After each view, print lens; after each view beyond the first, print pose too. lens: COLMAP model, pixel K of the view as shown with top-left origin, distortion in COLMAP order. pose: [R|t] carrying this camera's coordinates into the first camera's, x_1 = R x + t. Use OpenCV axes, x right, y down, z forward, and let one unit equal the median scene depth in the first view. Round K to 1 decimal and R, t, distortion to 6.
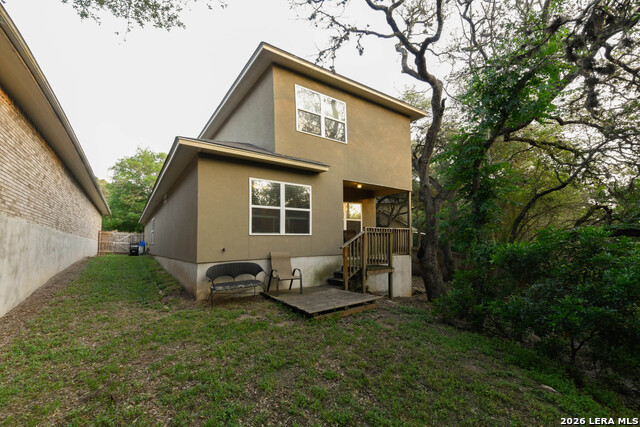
lens RADIAL K [[254.2, 0, 317.3], [0, 254.2, 213.7], [0, 0, 1]] dist [0.000620, -0.000299]
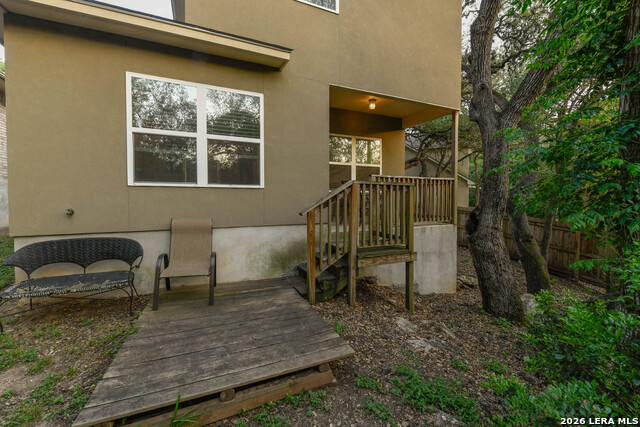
lens RADIAL K [[299.9, 0, 321.1], [0, 299.9, 202.0], [0, 0, 1]] dist [-0.001228, -0.000241]
pose [[0.994127, 0.017629, -0.106778, 0.170324], [-0.004497, 0.992520, 0.122000, 0.036231], [0.108130, -0.120803, 0.986770, 0.384404]]
